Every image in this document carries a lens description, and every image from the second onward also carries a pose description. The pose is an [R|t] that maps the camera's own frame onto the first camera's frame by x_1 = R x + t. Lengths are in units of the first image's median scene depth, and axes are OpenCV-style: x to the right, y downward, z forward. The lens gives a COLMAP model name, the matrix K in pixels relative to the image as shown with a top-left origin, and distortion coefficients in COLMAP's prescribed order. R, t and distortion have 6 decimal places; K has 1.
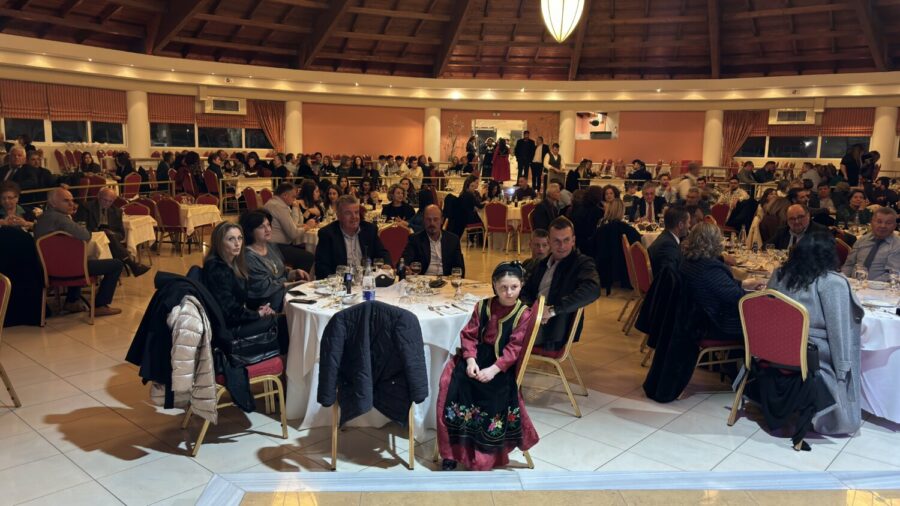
lens RADIAL K [[691.9, 0, 446.4], [0, 691.9, 255.2], [0, 0, 1]] dist [0.063459, -0.028199]
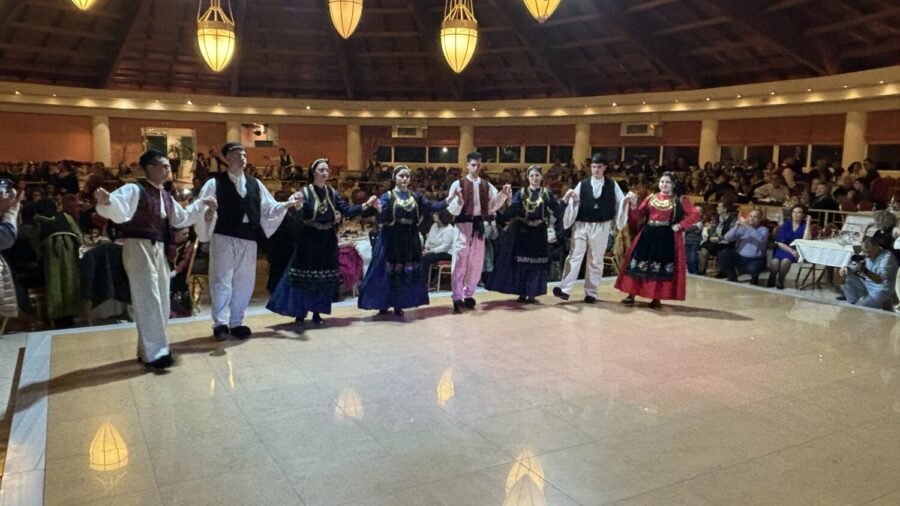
lens RADIAL K [[663.1, 0, 445.8], [0, 663.1, 254.5], [0, 0, 1]] dist [0.036548, -0.061925]
pose [[0.895305, -0.066684, 0.440435, -0.009942], [0.068299, 0.997590, 0.012202, 0.022472], [-0.440187, 0.019157, 0.897702, -0.147147]]
